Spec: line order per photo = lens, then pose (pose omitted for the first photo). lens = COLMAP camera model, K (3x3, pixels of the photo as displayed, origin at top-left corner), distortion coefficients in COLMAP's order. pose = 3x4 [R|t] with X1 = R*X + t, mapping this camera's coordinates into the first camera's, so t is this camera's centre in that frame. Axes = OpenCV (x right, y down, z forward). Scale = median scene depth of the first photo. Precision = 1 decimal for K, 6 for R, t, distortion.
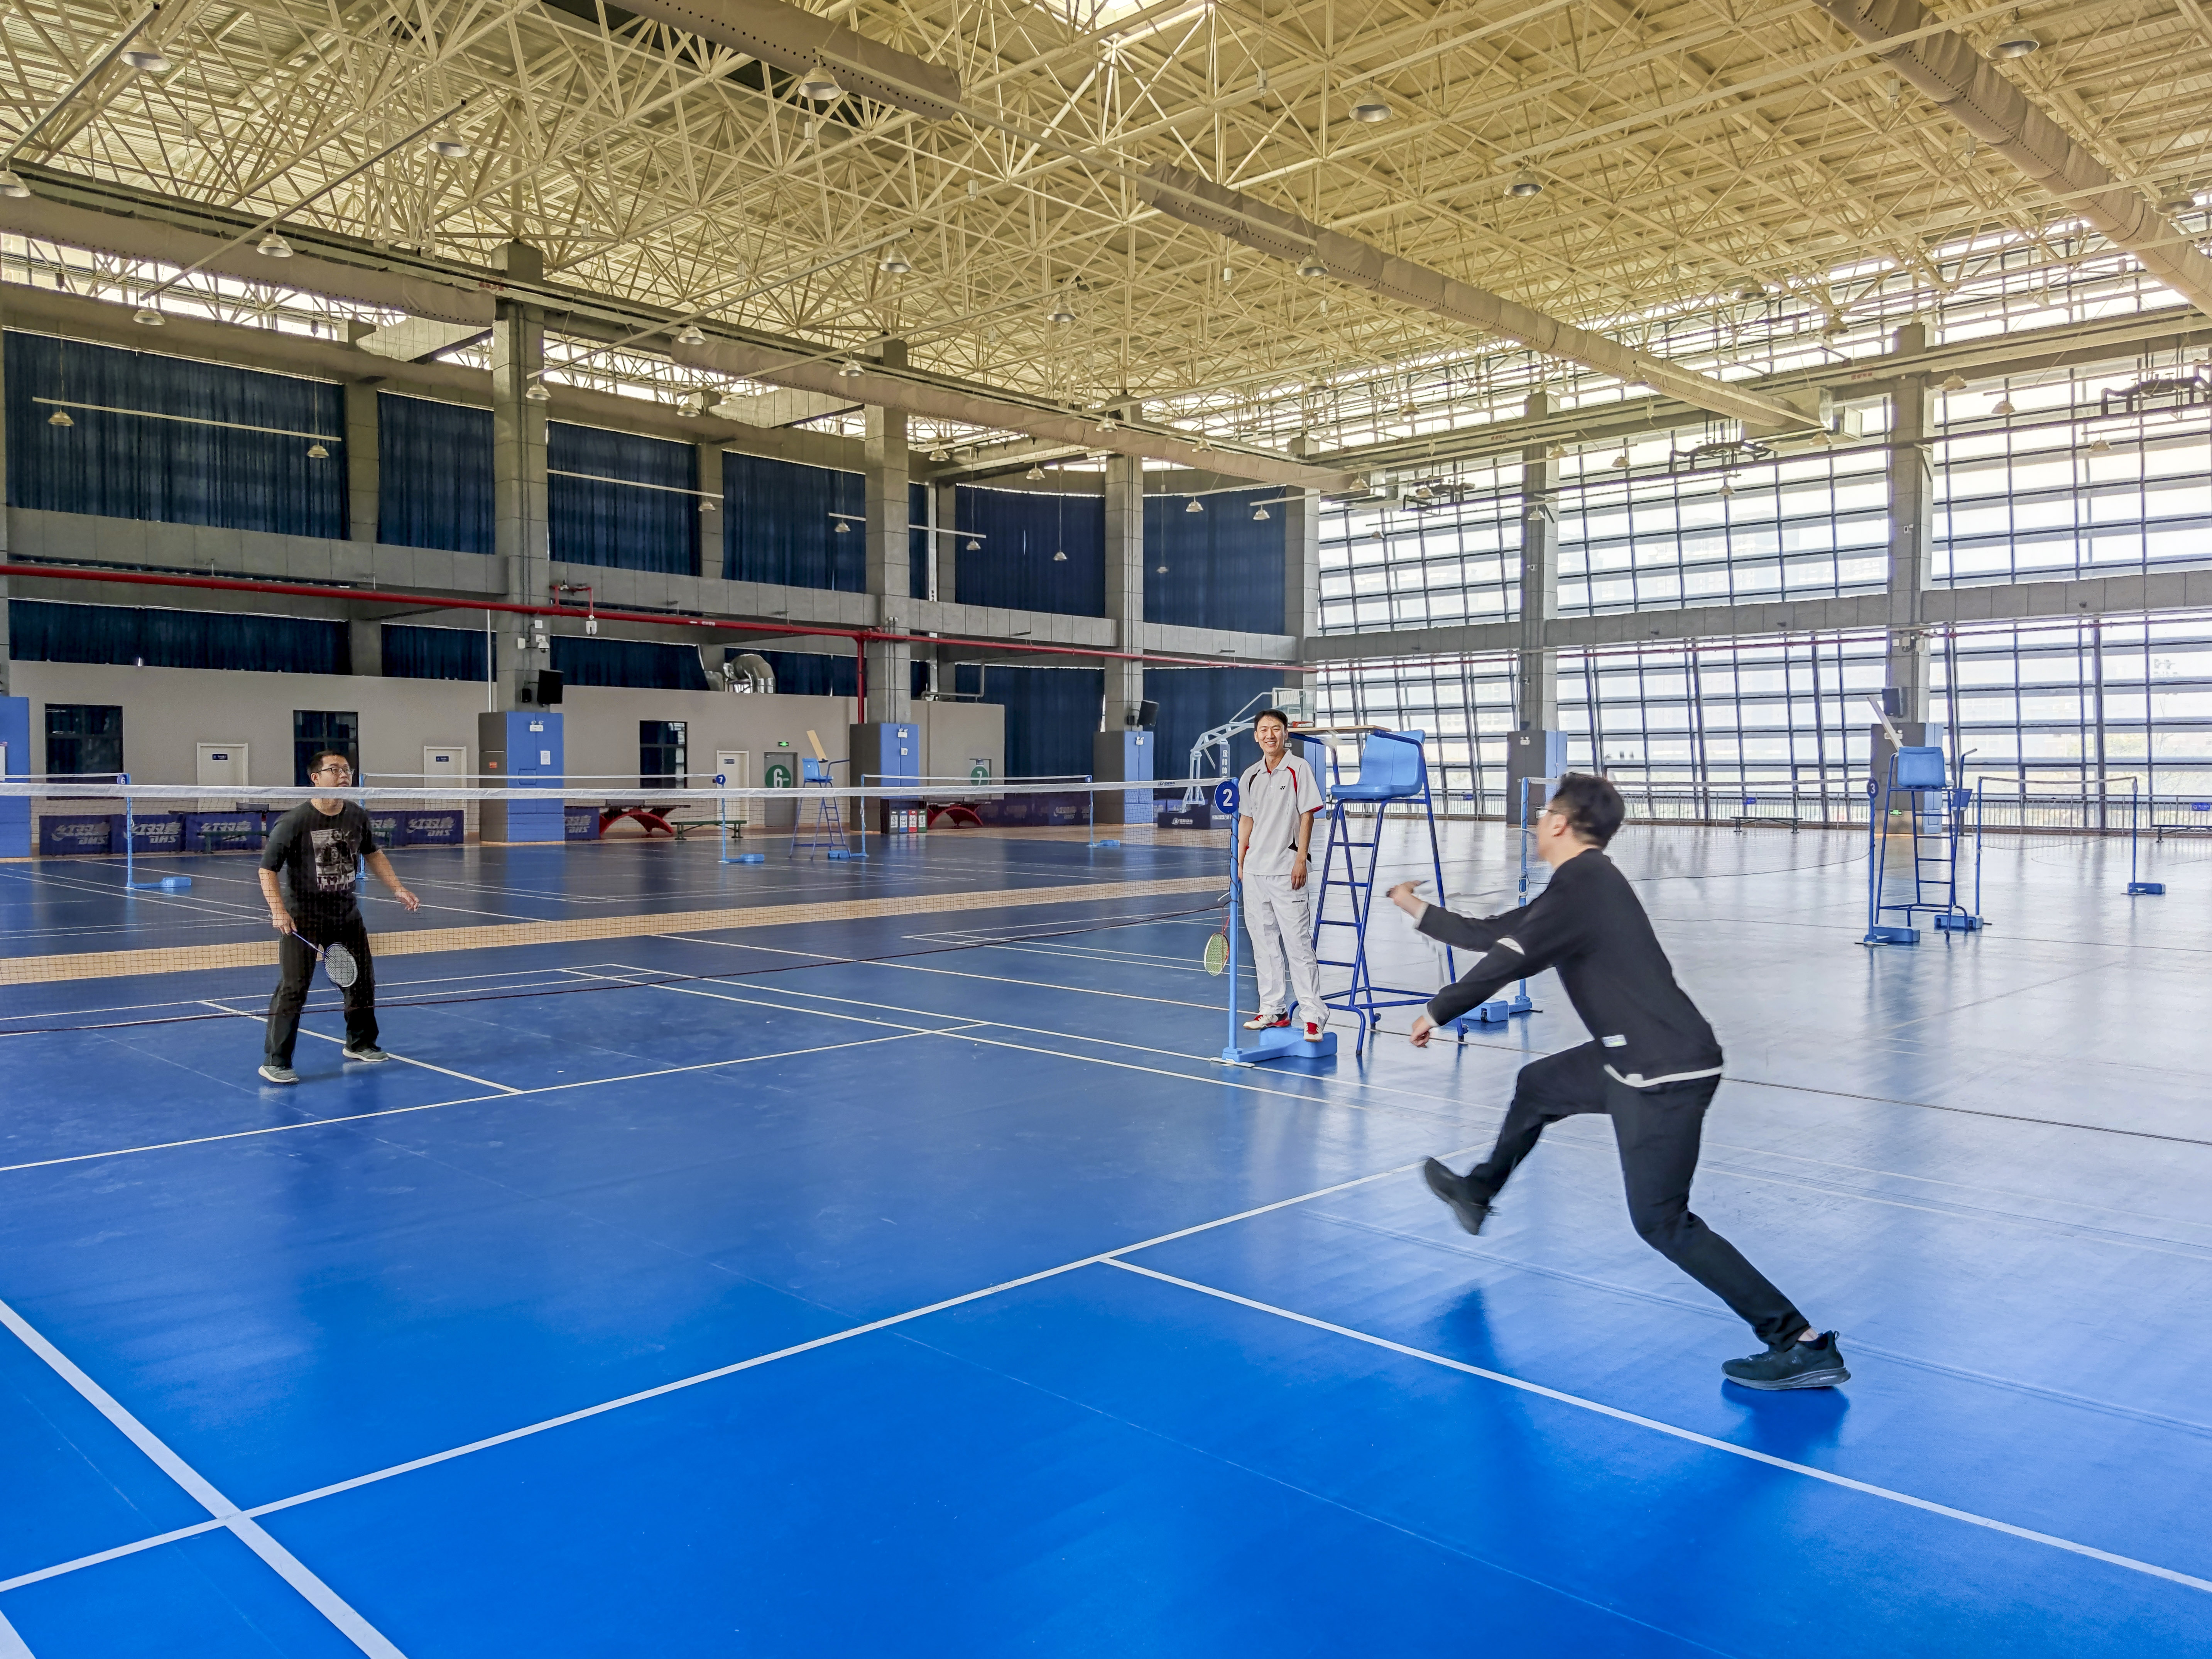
lens RADIAL K [[1730.8, 0, 1106.0], [0, 1730.8, 829.5], [0, 0, 1]] dist [0.131942, -0.139806]
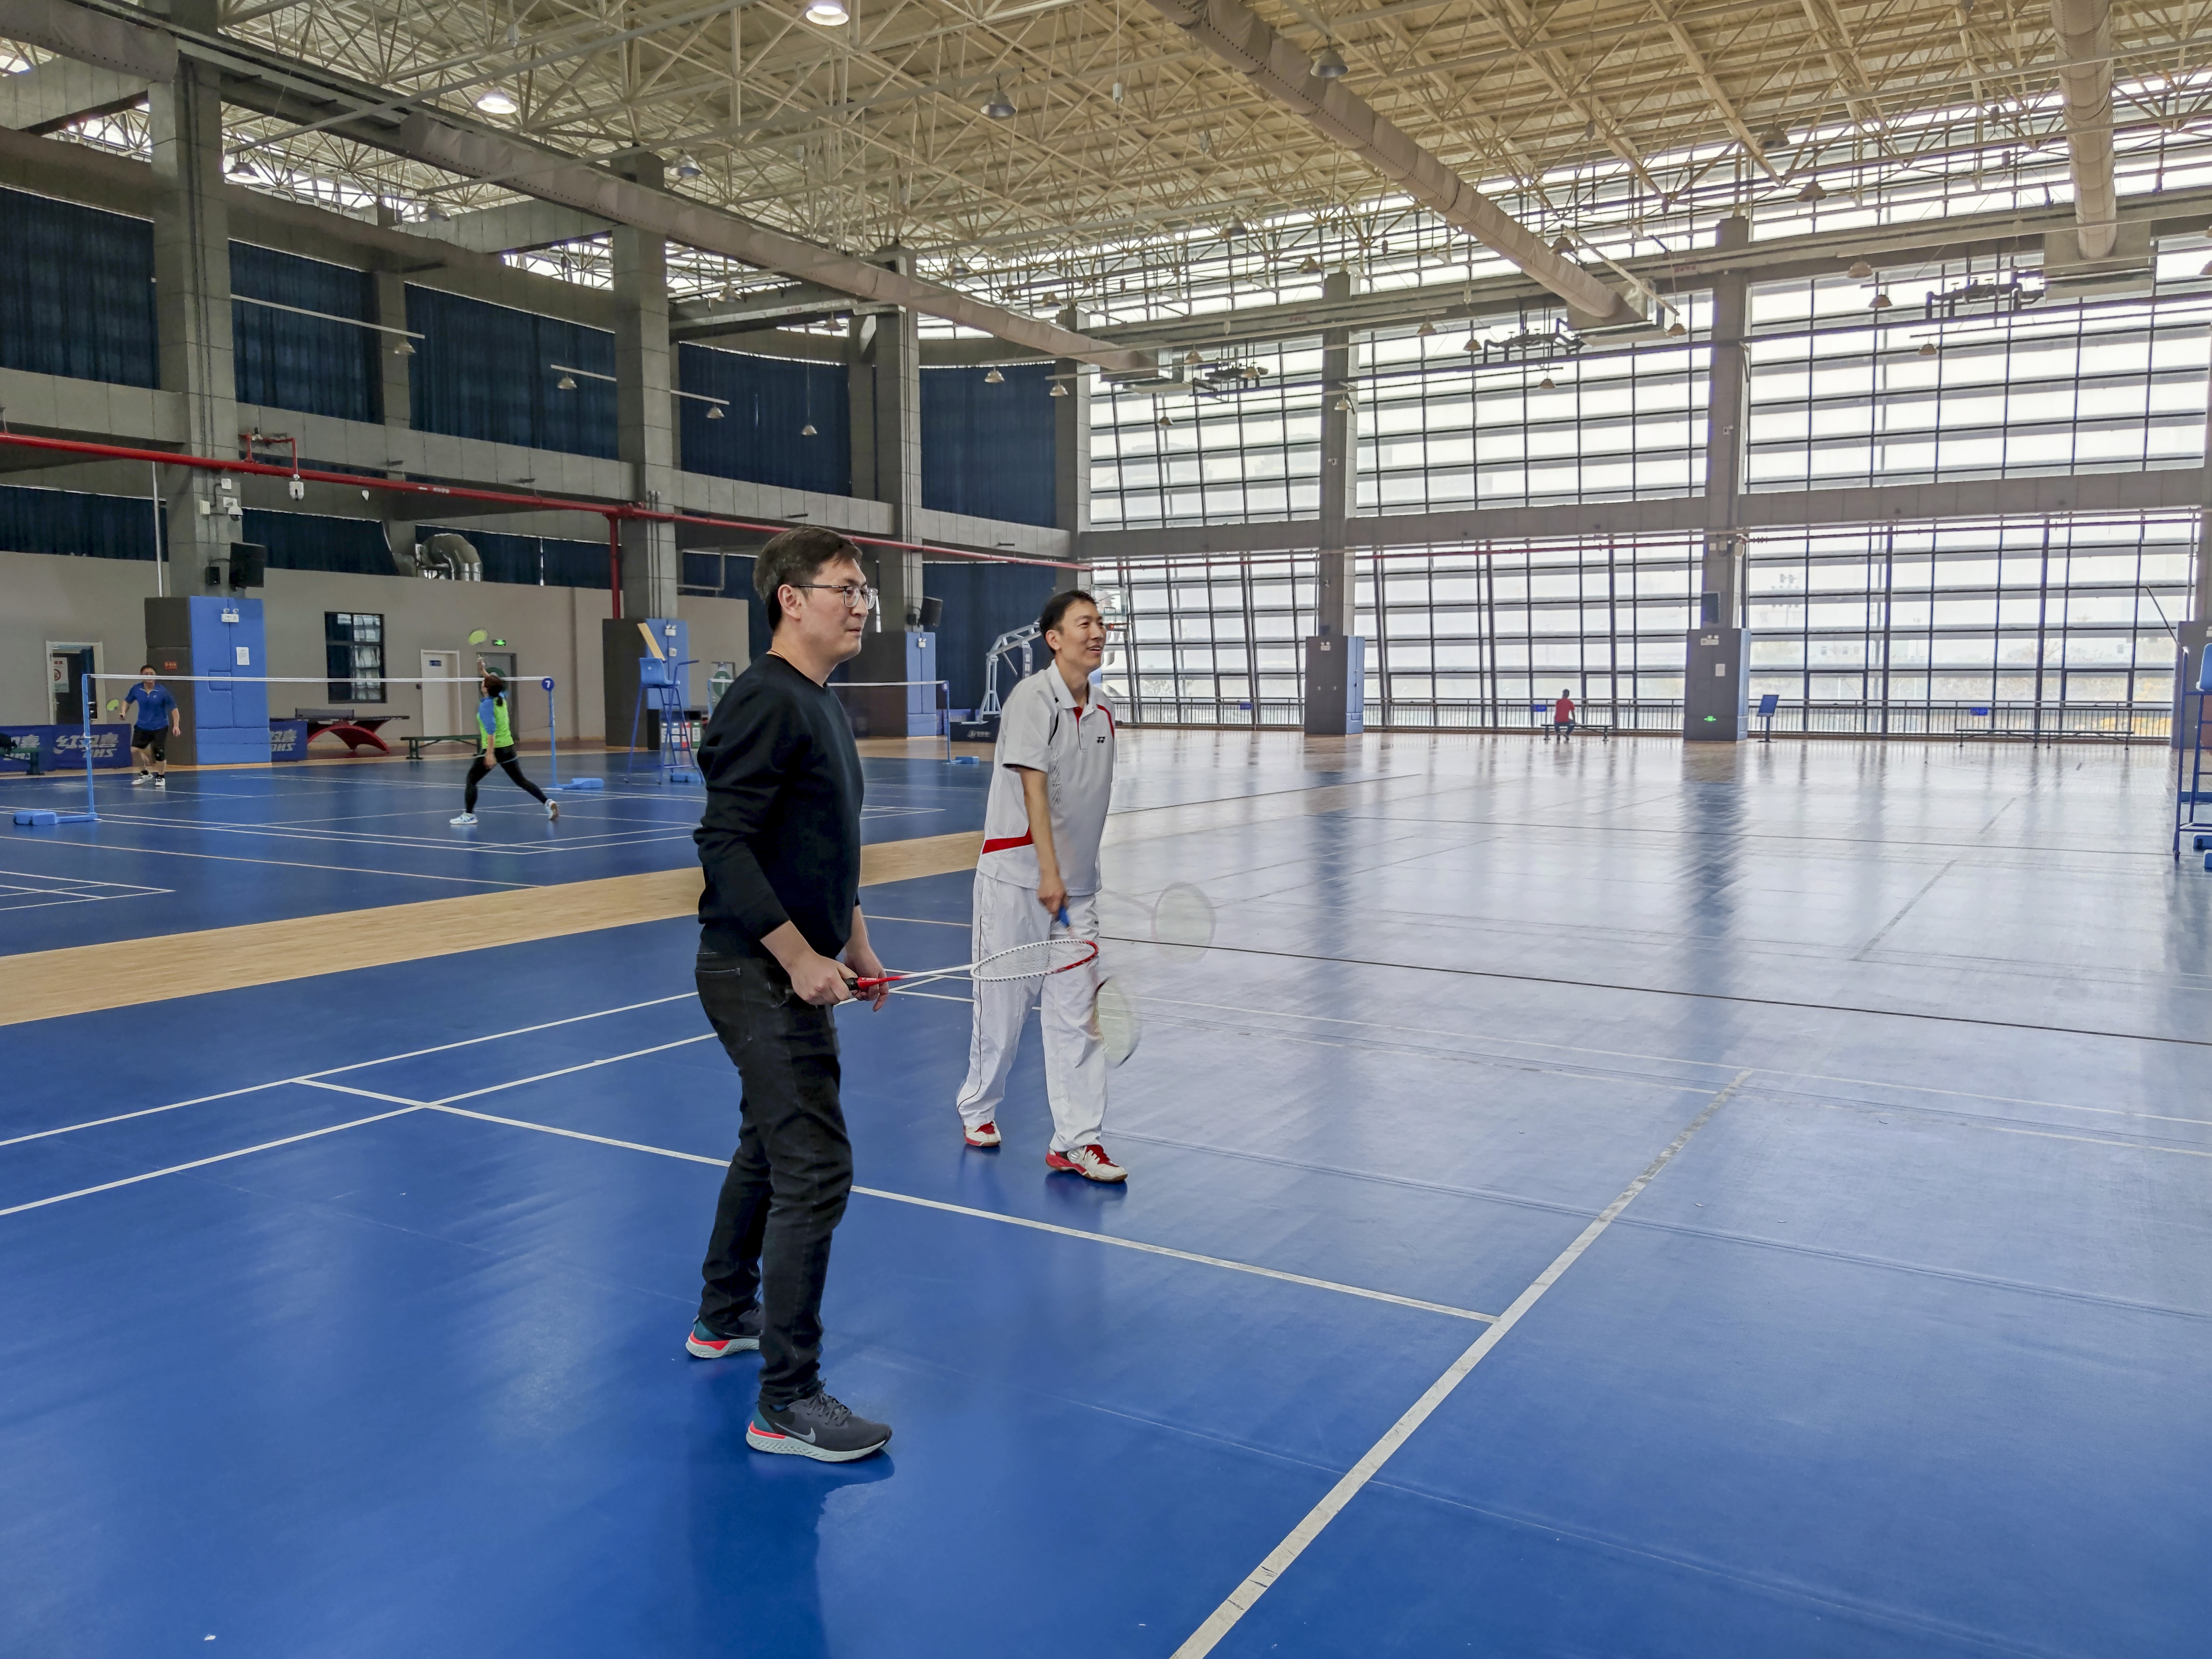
lens RADIAL K [[1730.8, 0, 1106.0], [0, 1730.8, 829.5], [0, 0, 1]] dist [0.131942, -0.139806]
pose [[0.970544, -0.019779, 0.240111, -0.109087], [0.006899, 0.998497, 0.054362, -0.003519], [-0.240826, -0.051104, 0.969222, 0.108887]]
